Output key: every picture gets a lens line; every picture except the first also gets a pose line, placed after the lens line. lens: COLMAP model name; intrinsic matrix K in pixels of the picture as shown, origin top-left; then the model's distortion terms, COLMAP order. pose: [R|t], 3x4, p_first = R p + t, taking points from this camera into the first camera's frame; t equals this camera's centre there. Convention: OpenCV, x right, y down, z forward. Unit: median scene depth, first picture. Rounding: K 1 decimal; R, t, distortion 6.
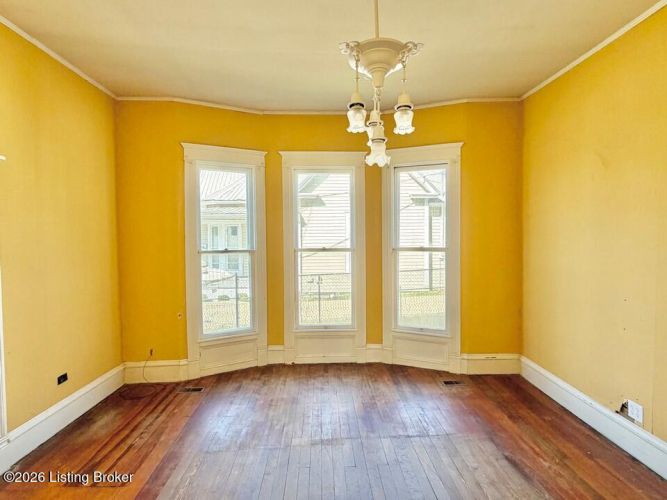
lens RADIAL K [[372.3, 0, 333.6], [0, 372.3, 250.2], [0, 0, 1]] dist [0.006021, 0.000603]
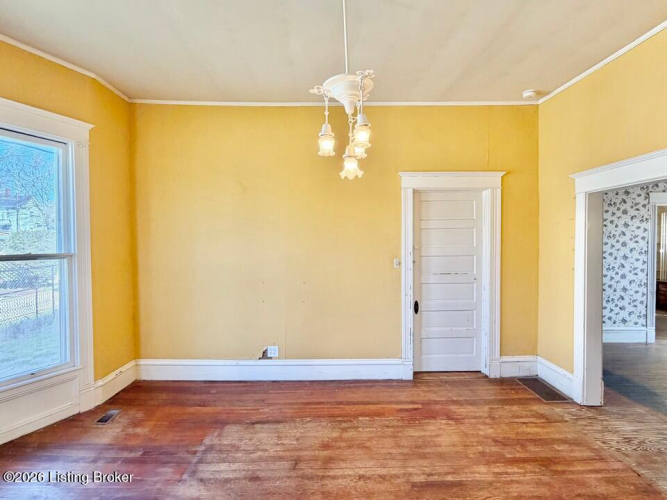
lens RADIAL K [[357.0, 0, 334.8], [0, 357.0, 247.8], [0, 0, 1]] dist [0.013331, 0.000364]
pose [[-0.010810, -0.007136, 0.999916, -0.475795], [0.027806, 0.999586, 0.007434, -0.008332], [-0.999555, 0.027884, -0.010607, 0.500400]]
